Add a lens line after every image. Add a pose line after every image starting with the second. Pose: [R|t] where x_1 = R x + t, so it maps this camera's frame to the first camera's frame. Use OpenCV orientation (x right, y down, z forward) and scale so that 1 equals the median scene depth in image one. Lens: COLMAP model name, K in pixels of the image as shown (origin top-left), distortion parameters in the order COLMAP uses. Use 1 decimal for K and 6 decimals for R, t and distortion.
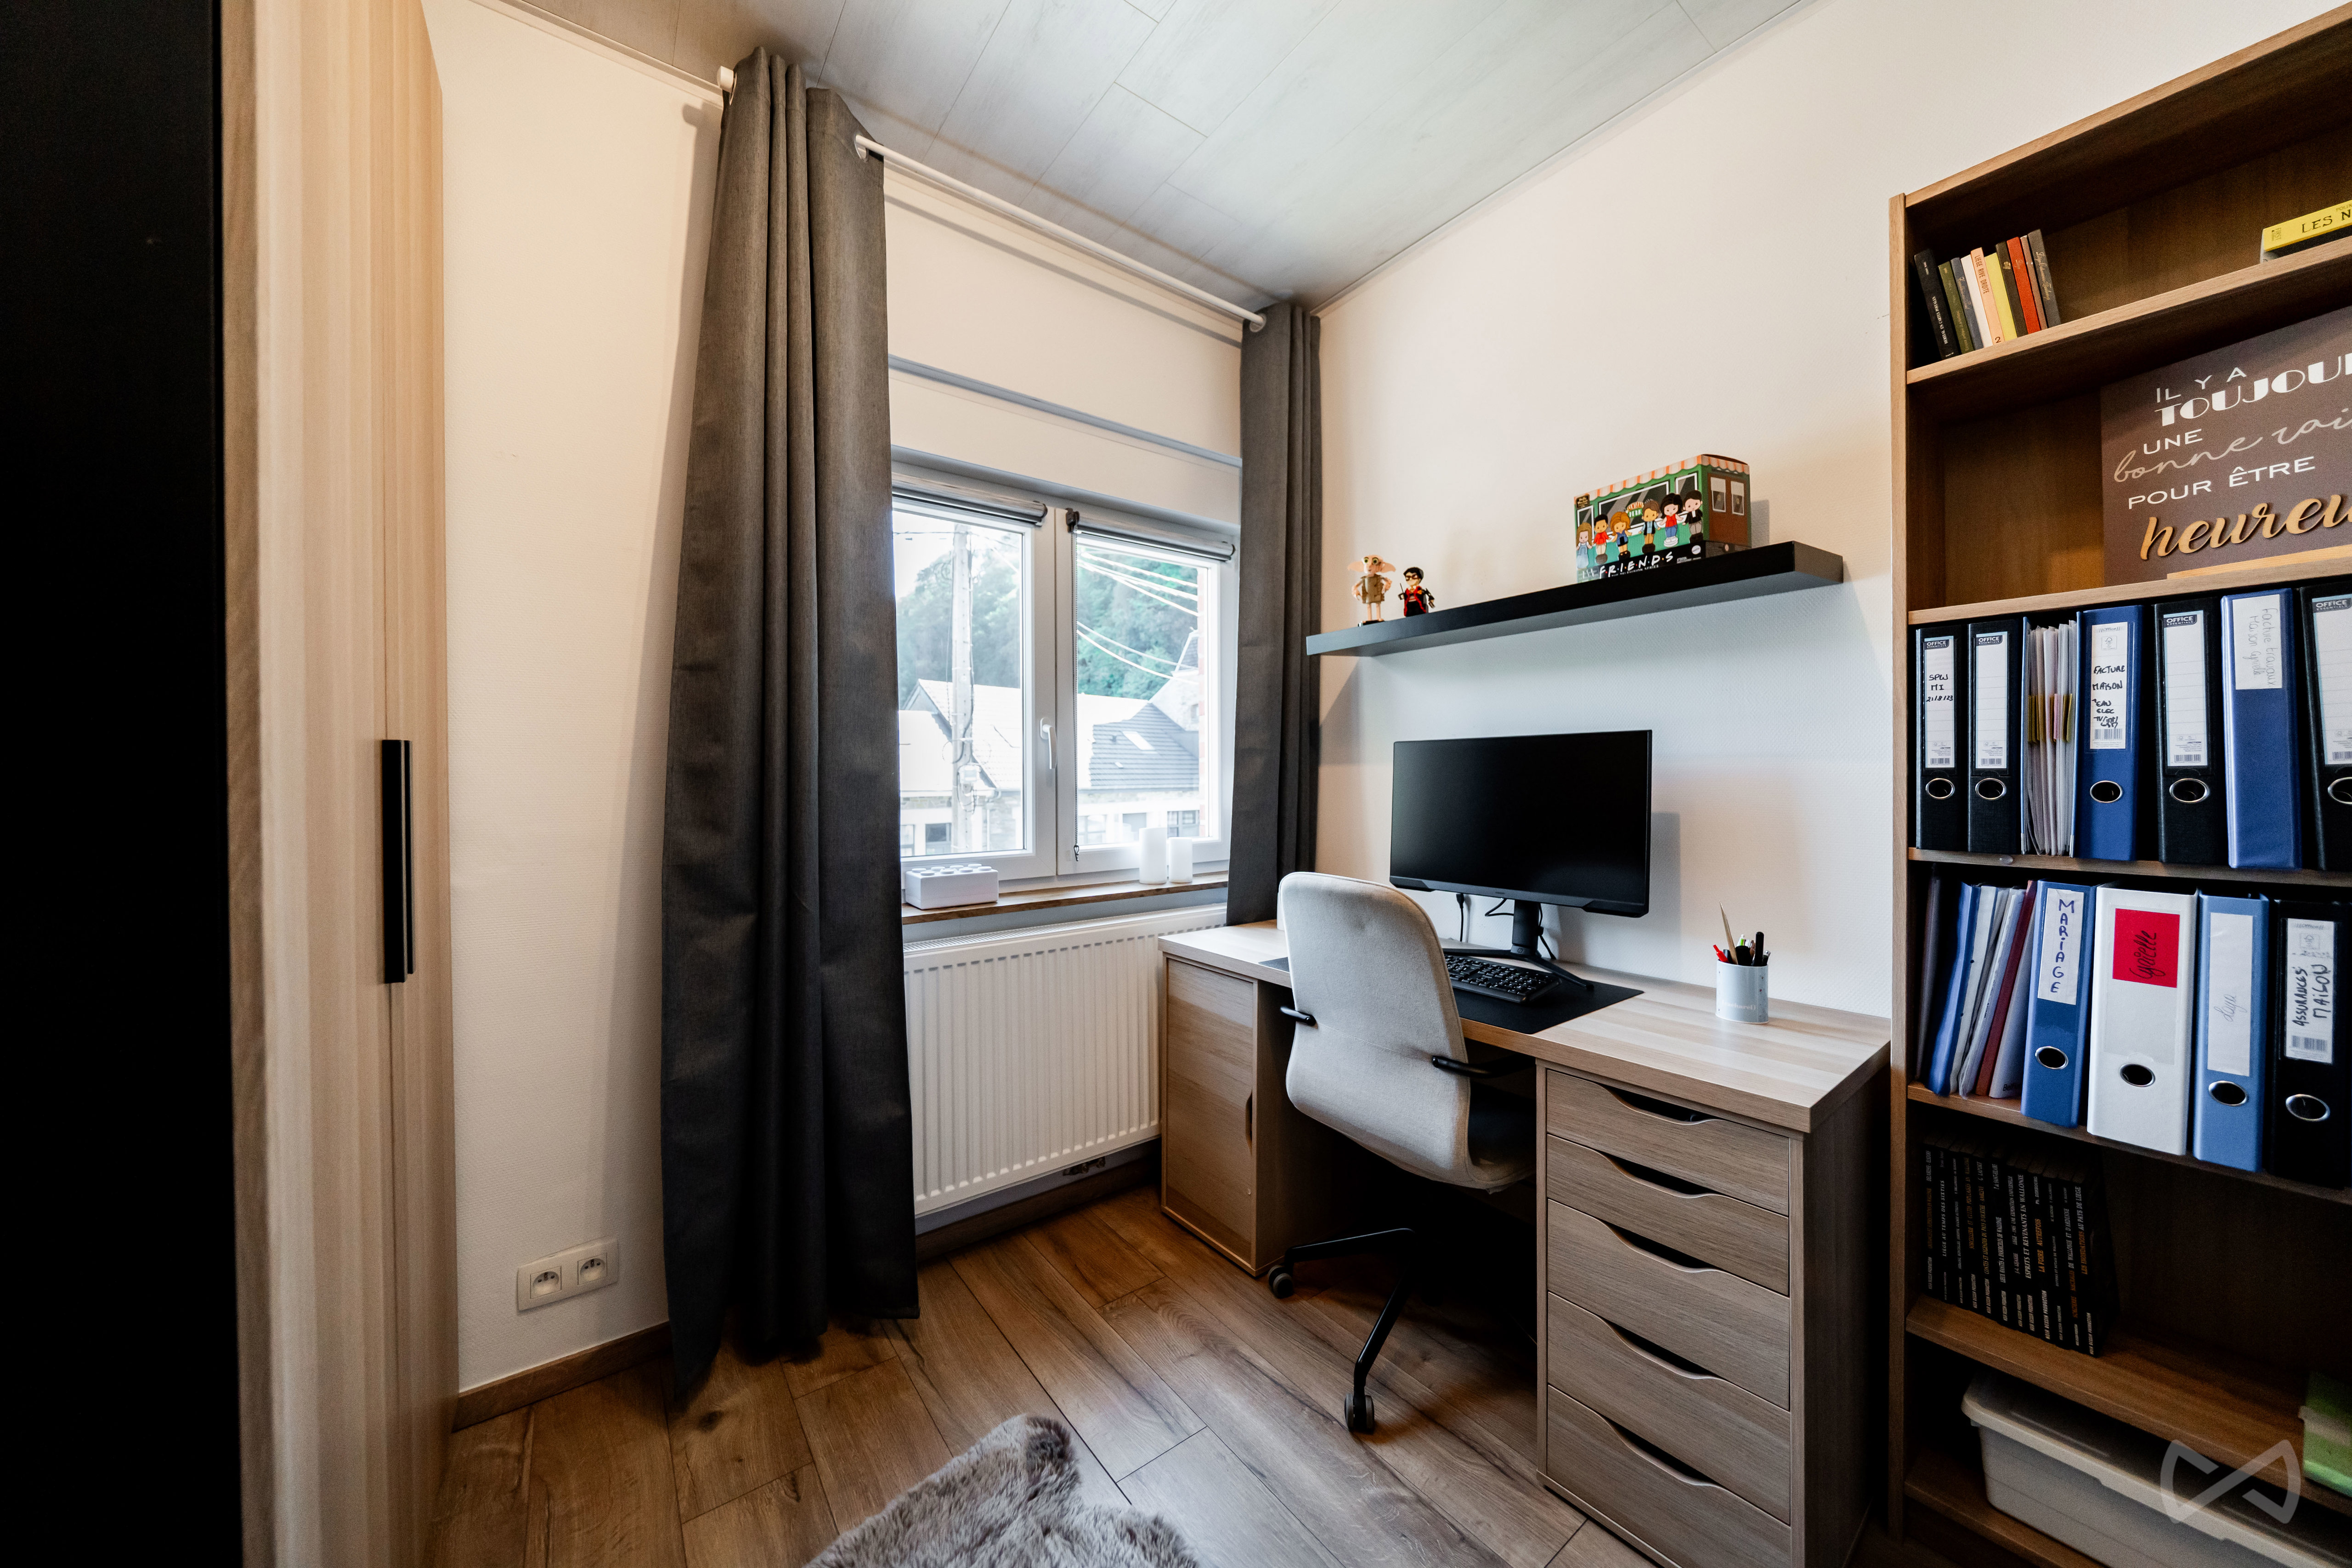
lens RADIAL K [[803.6, 0, 1185.6], [0, 803.6, 779.0], [0, 0, 1]] dist [-0.000817, -0.000163]
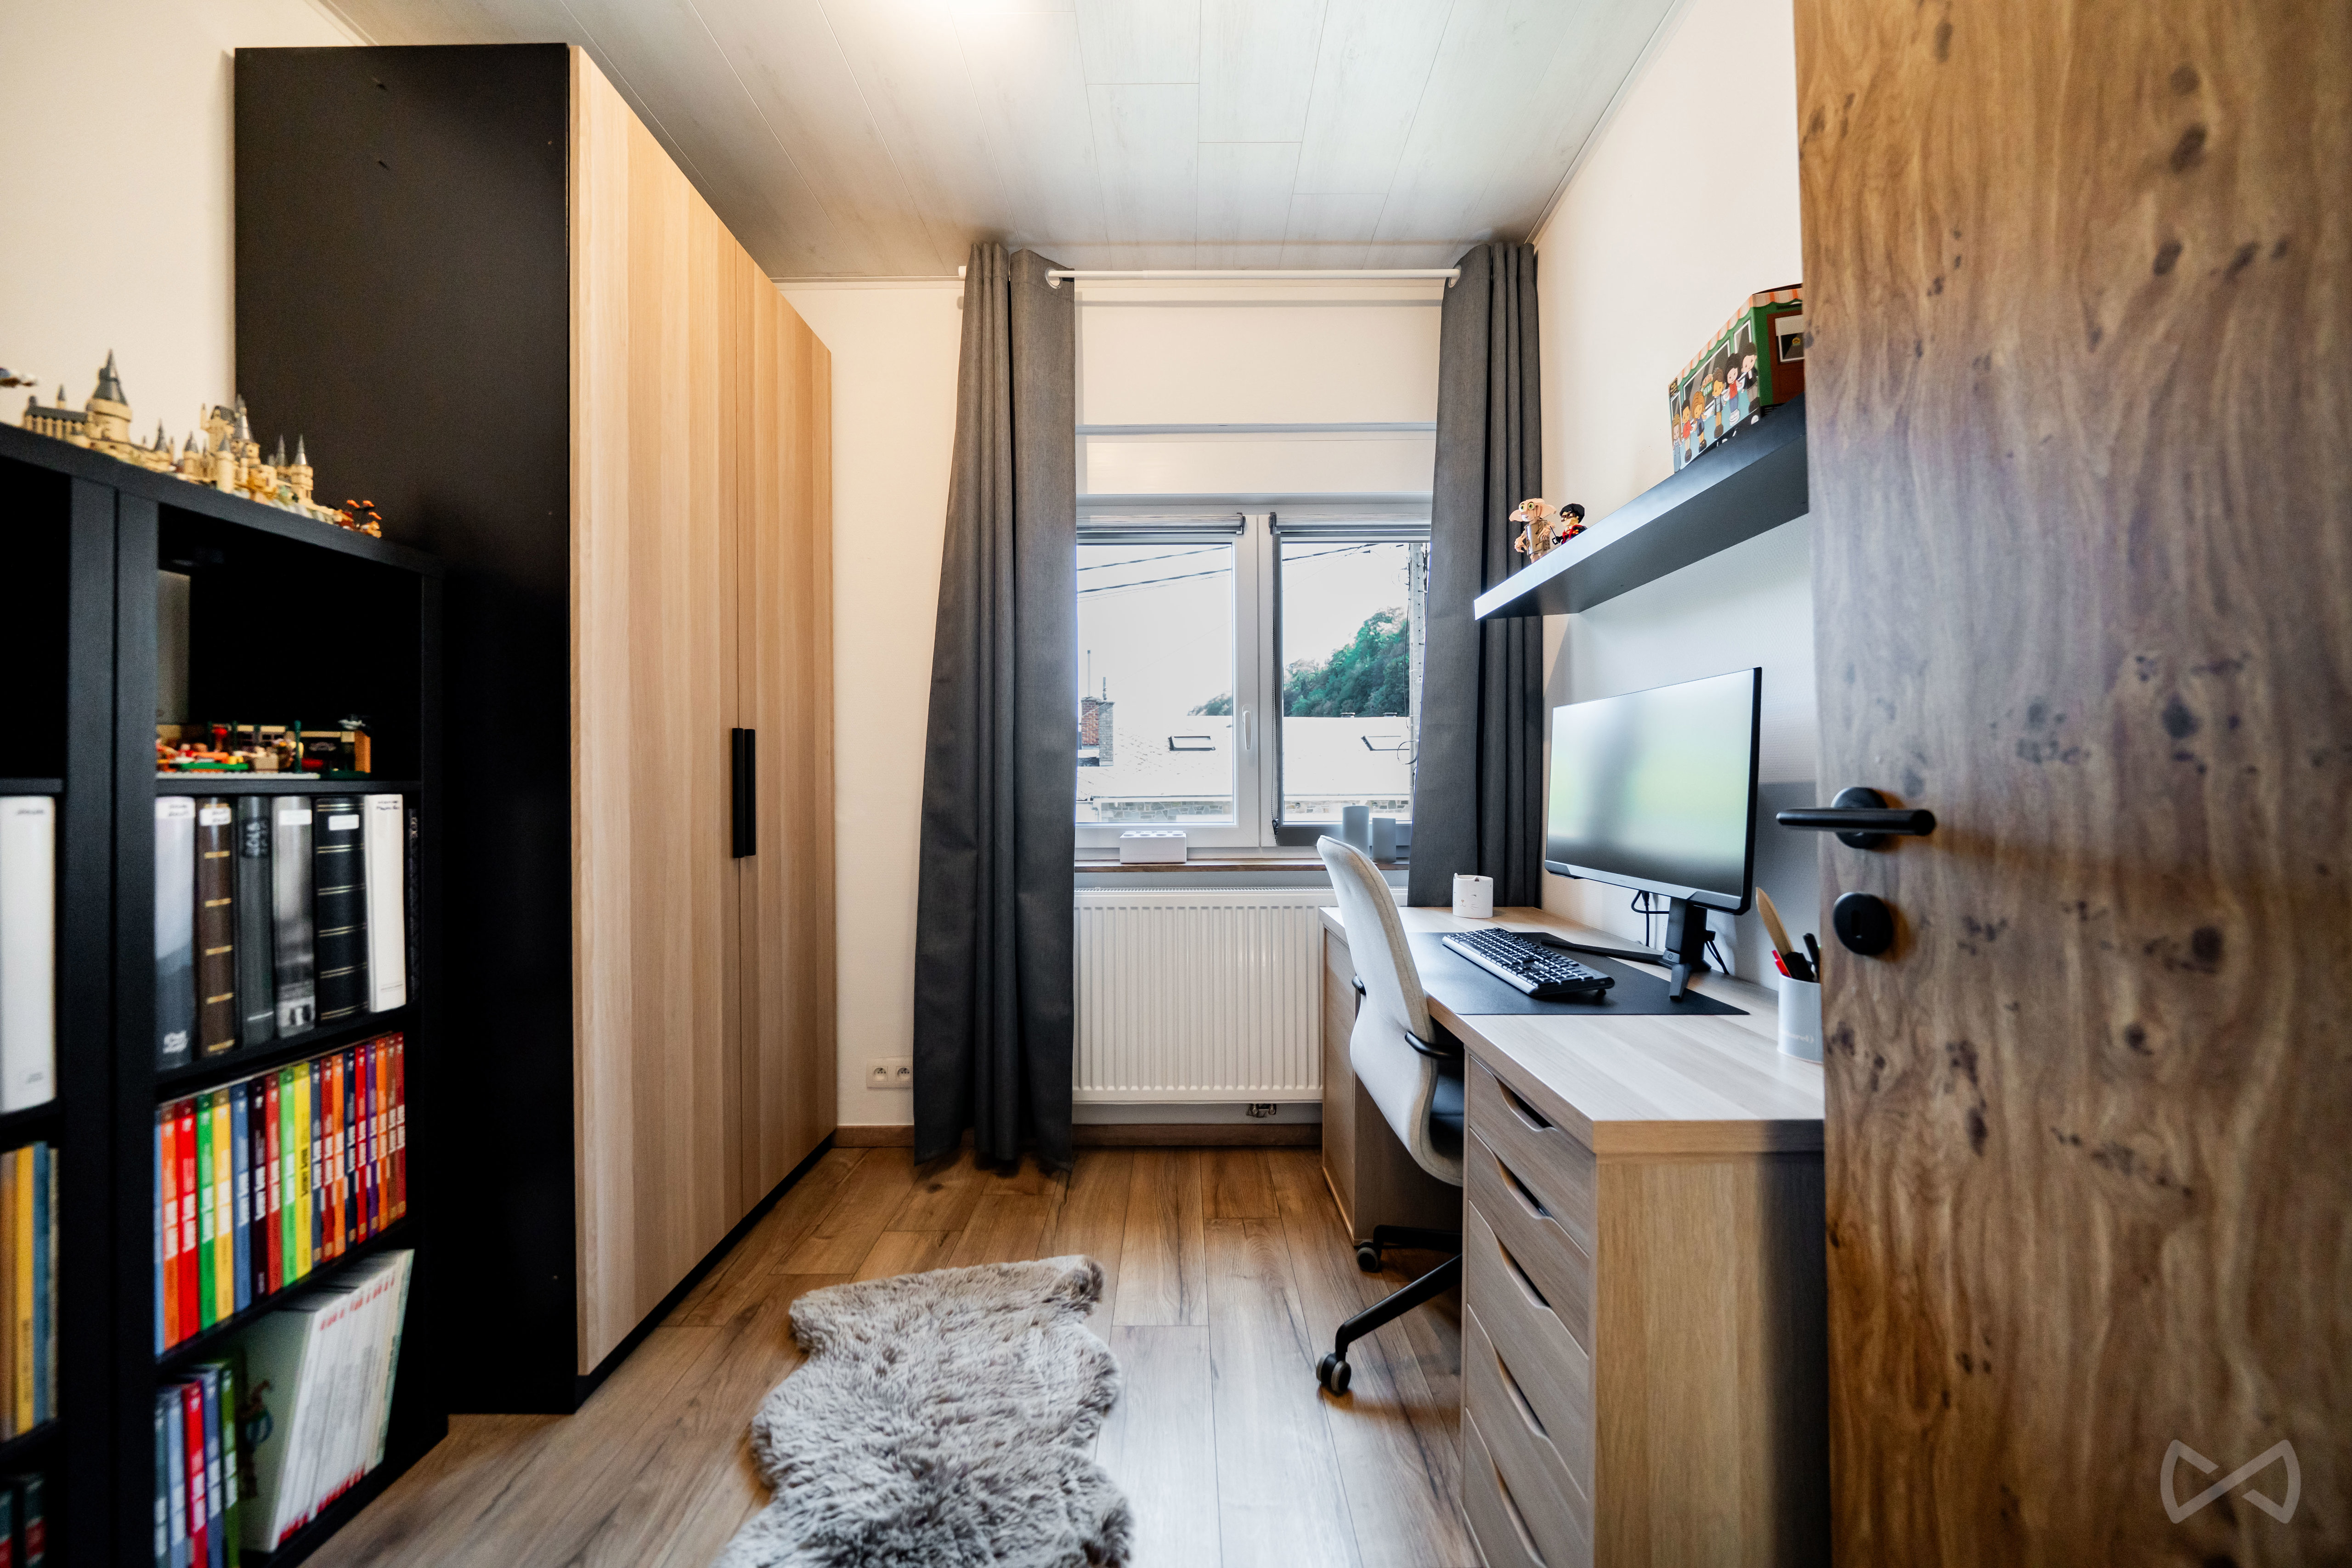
lens RADIAL K [[803.6, 0, 1185.0], [0, 803.6, 782.0], [0, 0, 1]] dist [-0.000817, -0.000163]
pose [[0.803418, -0.000874, -0.595415, 0.624922], [-0.001796, 0.999991, -0.003891, 0.053222], [0.595413, 0.004195, 0.803409, 0.077459]]
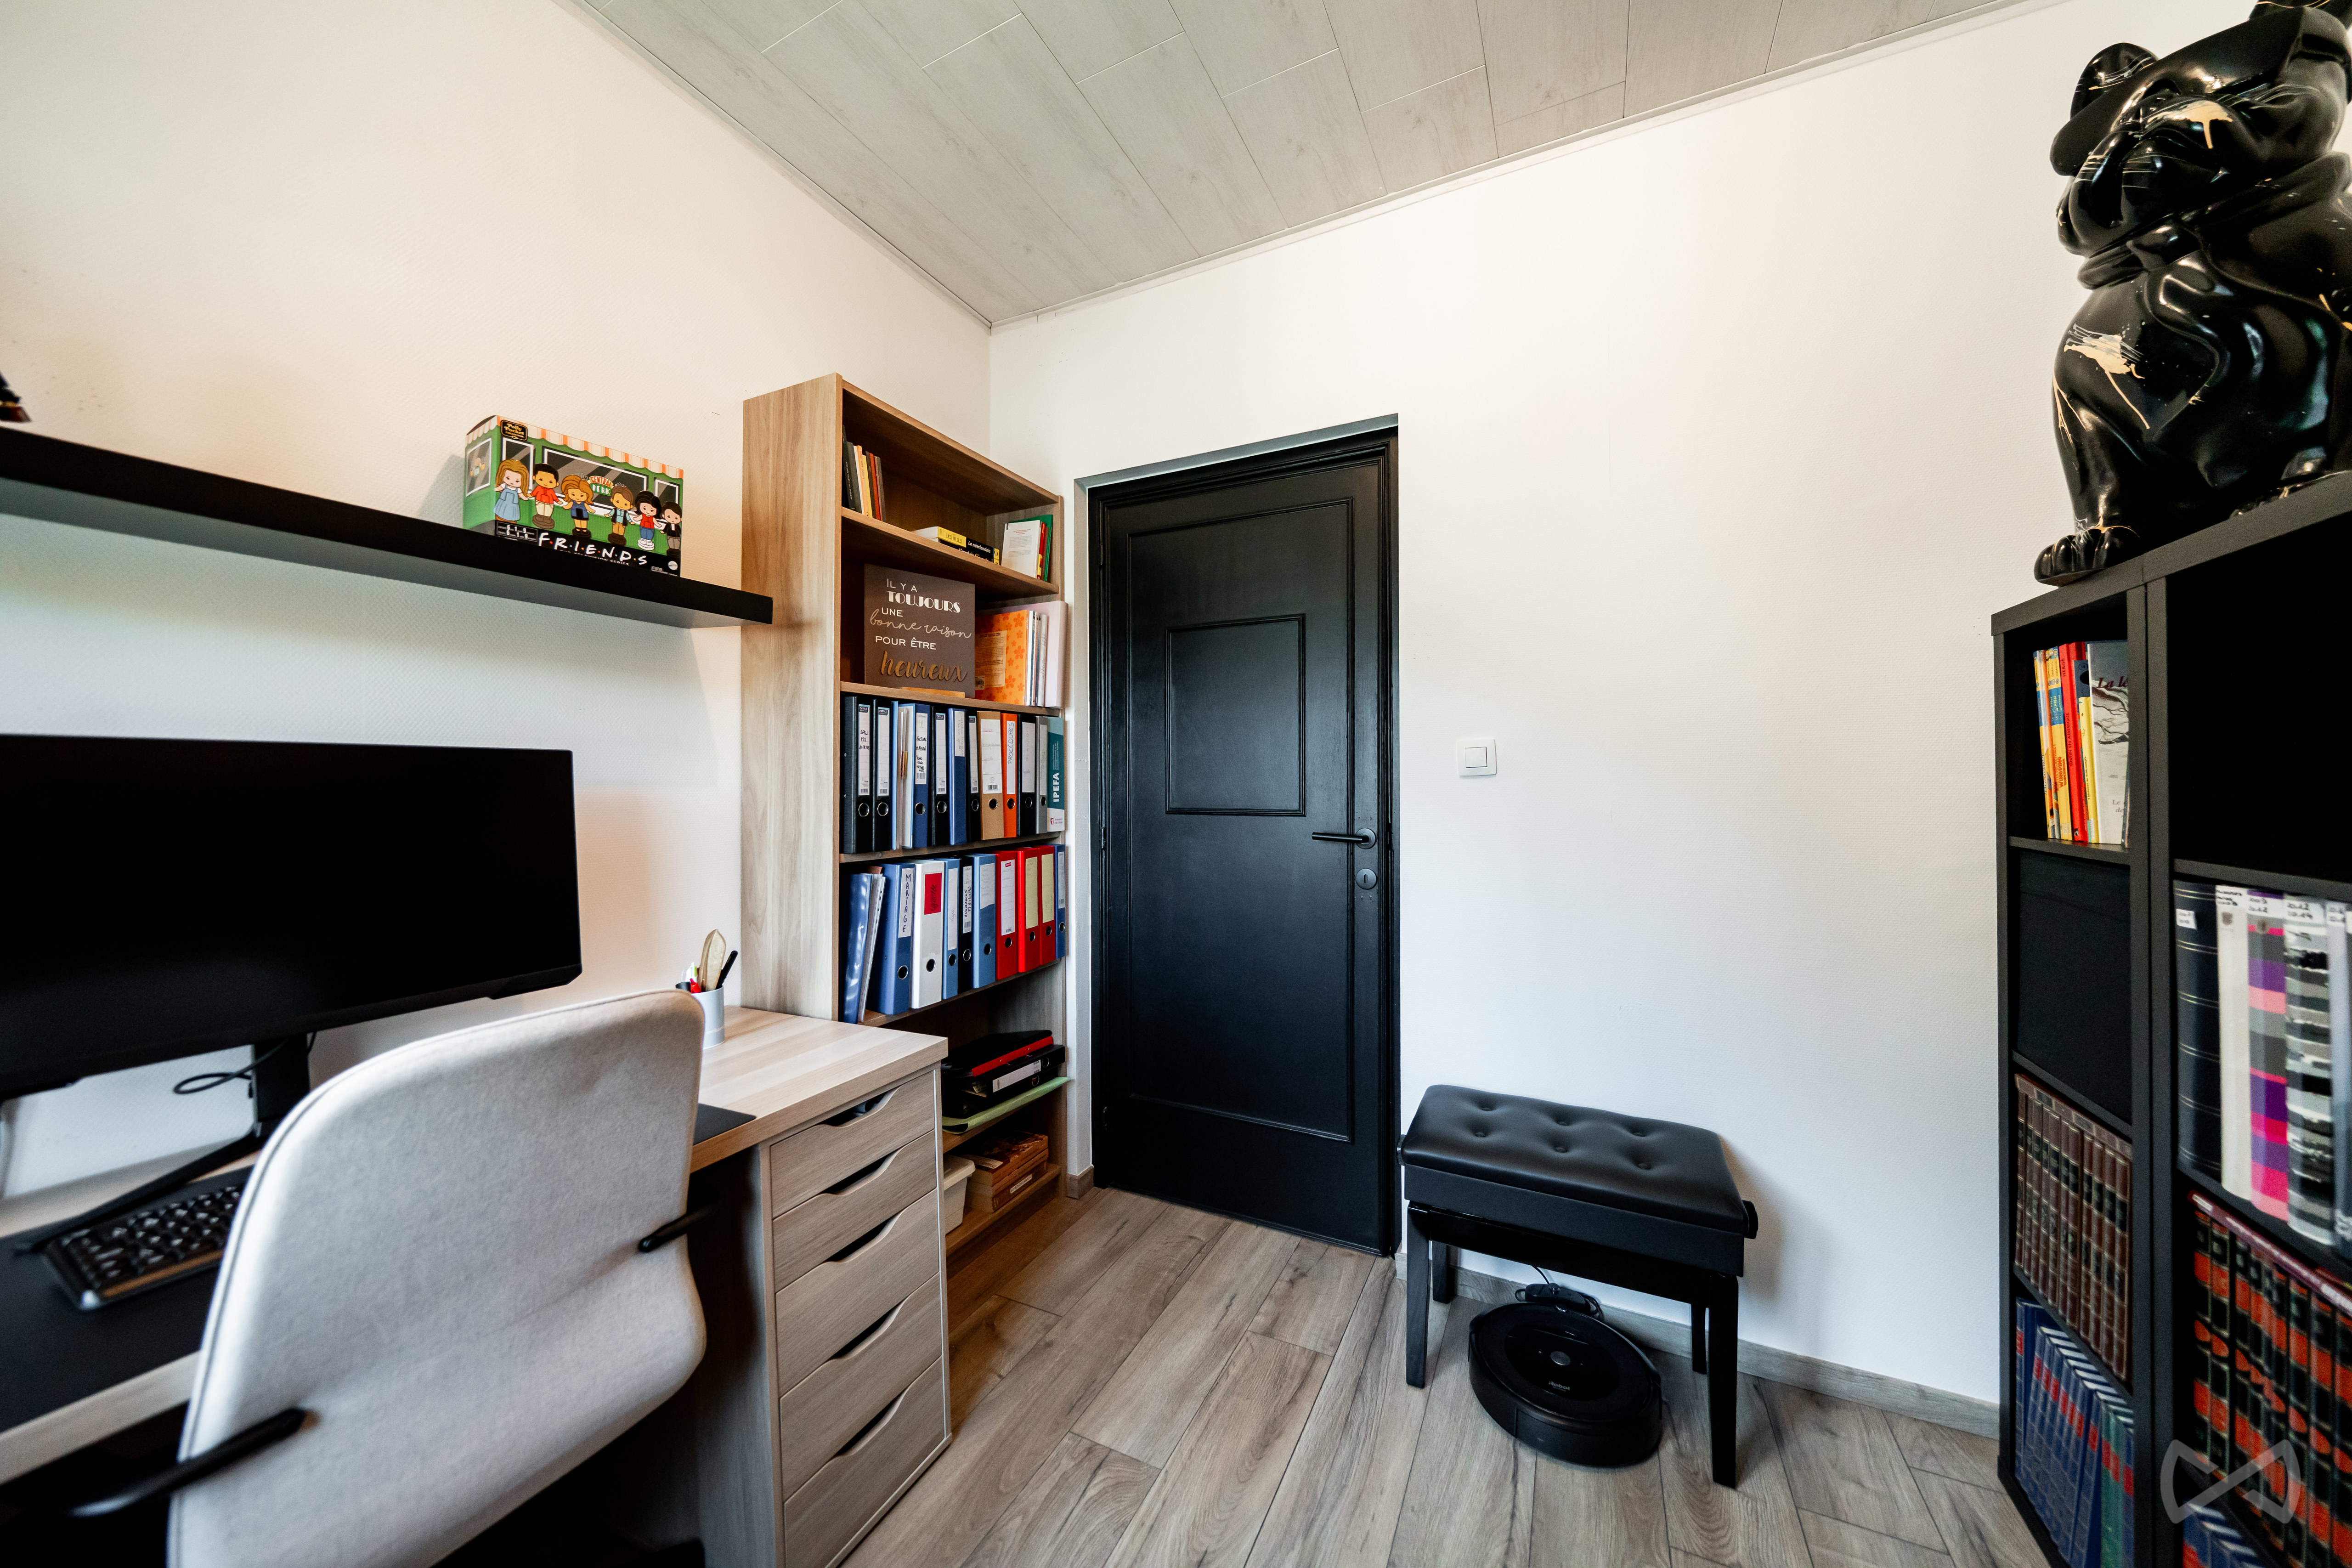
lens RADIAL K [[803.6, 0, 1170.5], [0, 803.6, 777.7], [0, 0, 1]] dist [-0.000817, -0.000163]
pose [[-0.432758, 0.010913, 0.901444, -0.445931], [0.008805, 0.999930, -0.007878, -0.021969], [-0.901467, 0.004528, -0.432824, 0.842297]]
